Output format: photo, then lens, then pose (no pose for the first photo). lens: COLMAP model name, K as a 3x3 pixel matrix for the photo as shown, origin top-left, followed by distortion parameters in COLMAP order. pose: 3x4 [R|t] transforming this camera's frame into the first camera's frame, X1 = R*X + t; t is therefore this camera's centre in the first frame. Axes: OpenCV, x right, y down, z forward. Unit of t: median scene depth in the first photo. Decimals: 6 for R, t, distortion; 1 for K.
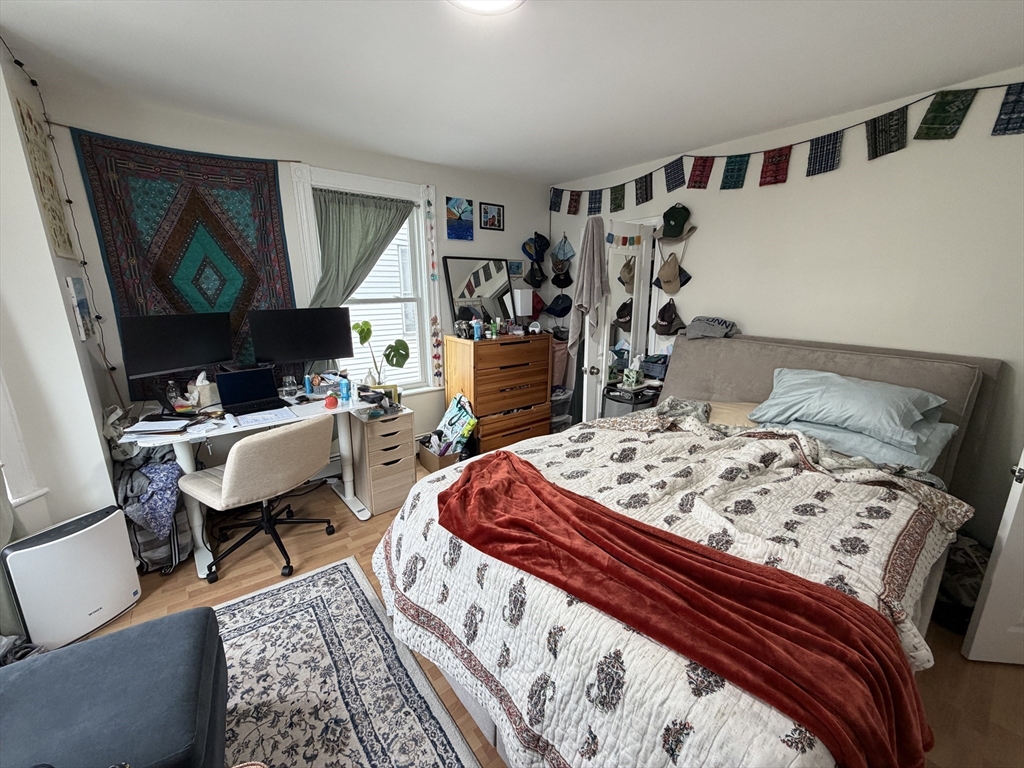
lens RADIAL K [[407.2, 0, 511.1], [0, 407.2, 382.8], [0, 0, 1]] dist [0.000542, 0.000048]
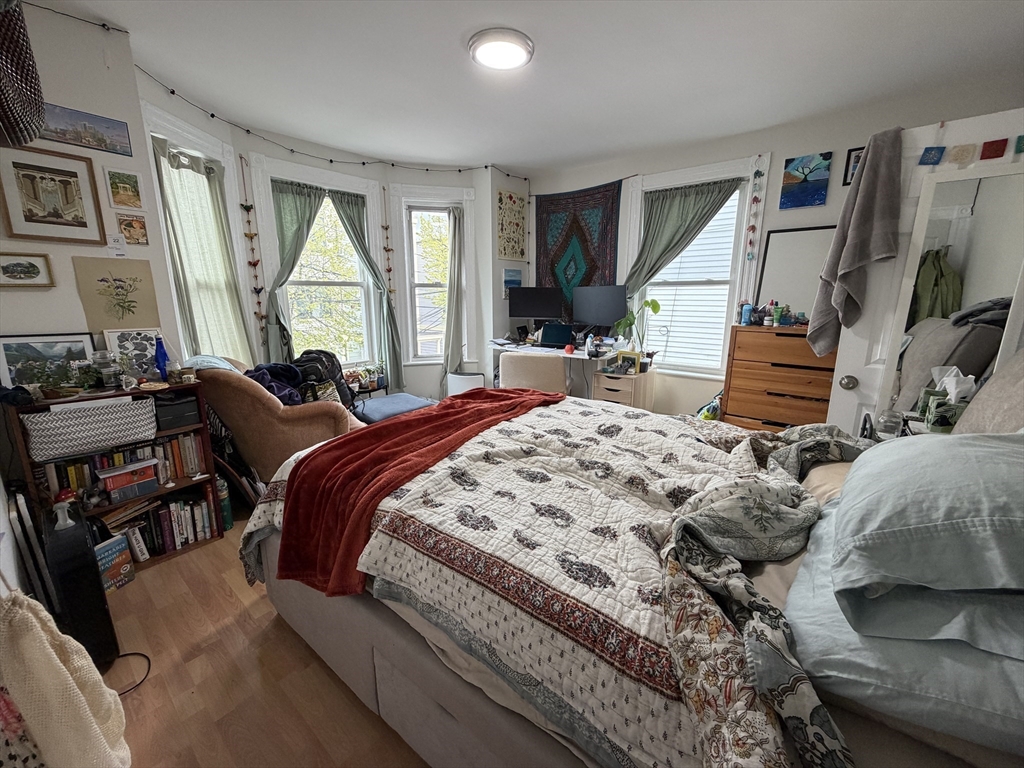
lens RADIAL K [[407.2, 0, 509.5], [0, 407.2, 384.9], [0, 0, 1]] dist [0.000542, 0.000048]
pose [[0.234779, 0.210947, -0.948884, 0.773900], [-0.222971, 0.961828, 0.158655, -0.011045], [0.946130, 0.174324, 0.272852, 0.378761]]
